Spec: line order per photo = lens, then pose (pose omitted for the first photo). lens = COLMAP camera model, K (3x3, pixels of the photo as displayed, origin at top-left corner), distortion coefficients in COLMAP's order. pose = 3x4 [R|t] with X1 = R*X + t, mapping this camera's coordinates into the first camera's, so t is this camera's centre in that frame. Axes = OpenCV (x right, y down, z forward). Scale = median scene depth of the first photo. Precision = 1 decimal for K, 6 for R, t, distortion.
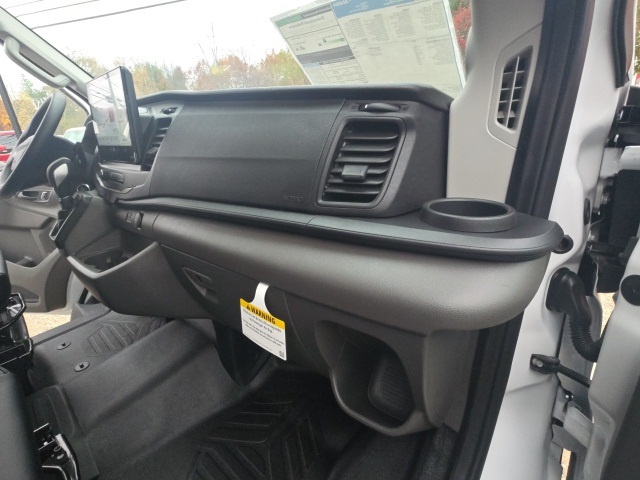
lens RADIAL K [[307.5, 0, 315.4], [0, 307.5, 241.5], [0, 0, 1]] dist [-0.002244, -0.008314]
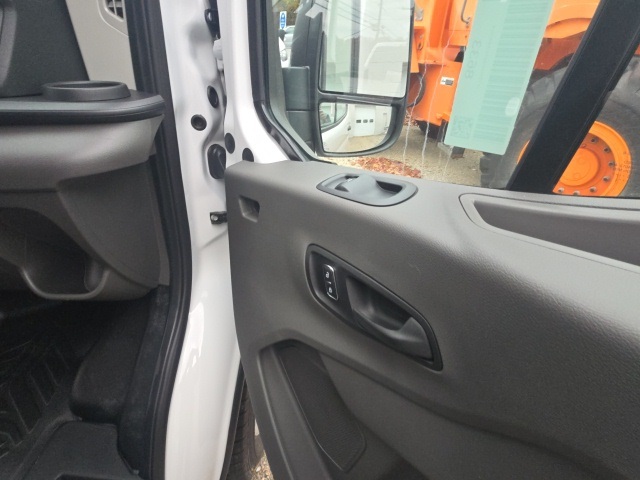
lens RADIAL K [[307.5, 0, 315.4], [0, 307.5, 241.5], [0, 0, 1]] dist [-0.002244, -0.008314]
pose [[0.790673, -0.254661, 0.556763, 0.319346], [0.143322, 0.961108, 0.236071, 0.261914], [-0.595227, -0.106859, 0.796421, -0.426474]]
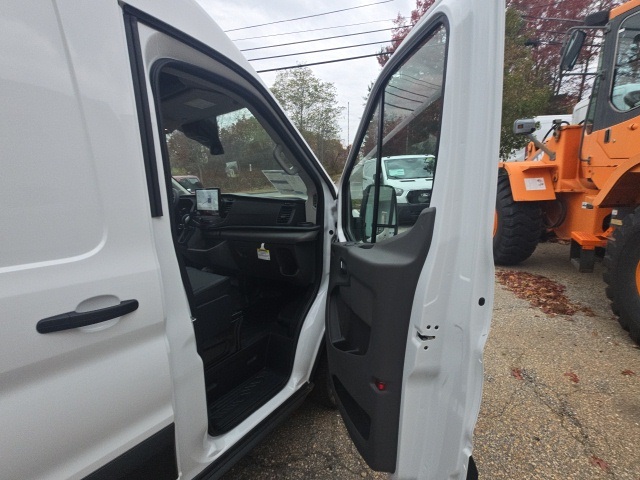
lens RADIAL K [[307.5, 0, 315.4], [0, 307.5, 241.5], [0, 0, 1]] dist [-0.002244, -0.008314]
pose [[0.995142, -0.014847, 0.097321, 0.132554], [0.031857, 0.983938, -0.175644, 0.905301], [-0.093150, 0.177891, 0.979632, -3.287144]]
